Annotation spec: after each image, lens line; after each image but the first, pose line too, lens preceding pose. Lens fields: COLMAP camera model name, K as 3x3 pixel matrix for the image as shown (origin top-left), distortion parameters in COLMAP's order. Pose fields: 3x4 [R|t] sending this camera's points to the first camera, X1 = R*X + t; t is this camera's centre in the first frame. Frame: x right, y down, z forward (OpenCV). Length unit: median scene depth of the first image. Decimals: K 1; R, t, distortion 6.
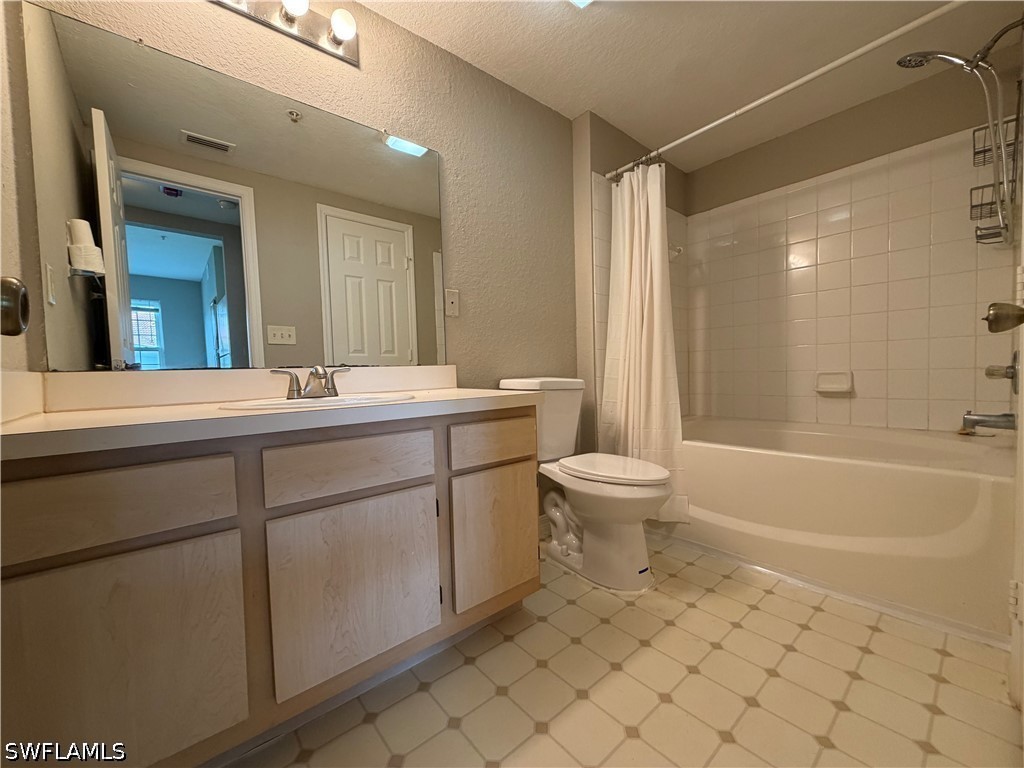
lens RADIAL K [[407.8, 0, 509.6], [0, 407.8, 385.3], [0, 0, 1]] dist [-0.000279, 0.000050]
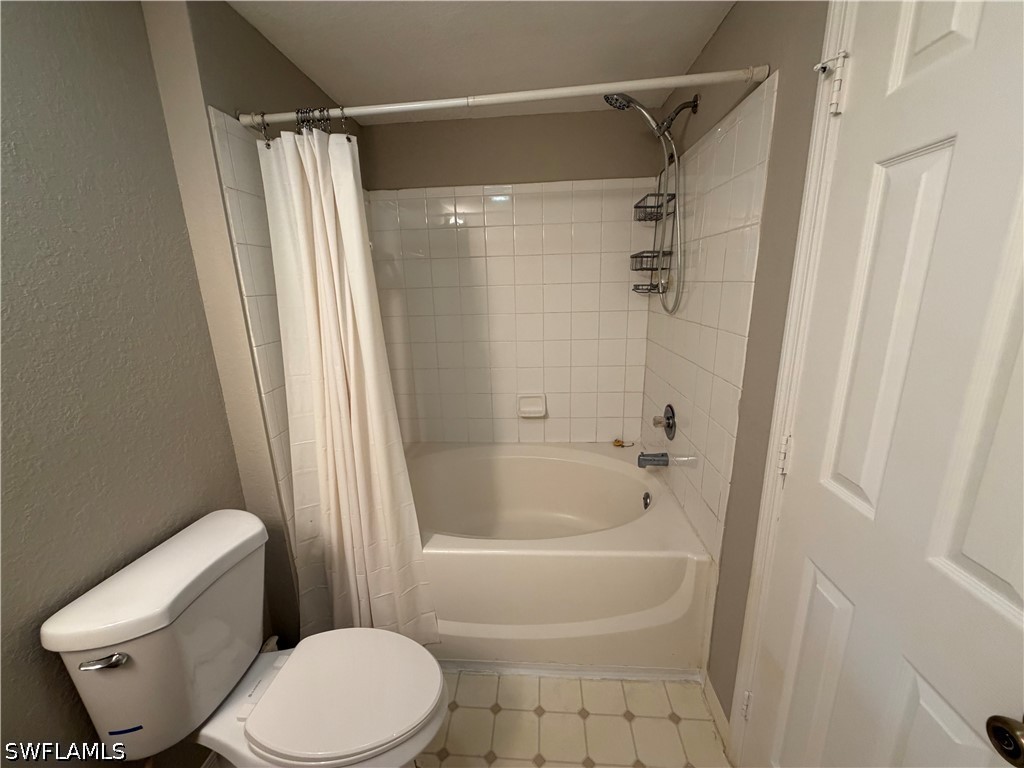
lens RADIAL K [[407.8, 0, 509.6], [0, 407.8, 385.3], [0, 0, 1]] dist [-0.000279, 0.000050]
pose [[0.700506, -0.170233, 0.693046, 0.058911], [0.035901, 0.978309, 0.204015, -0.288281], [-0.712743, -0.118033, 0.691423, 0.366373]]
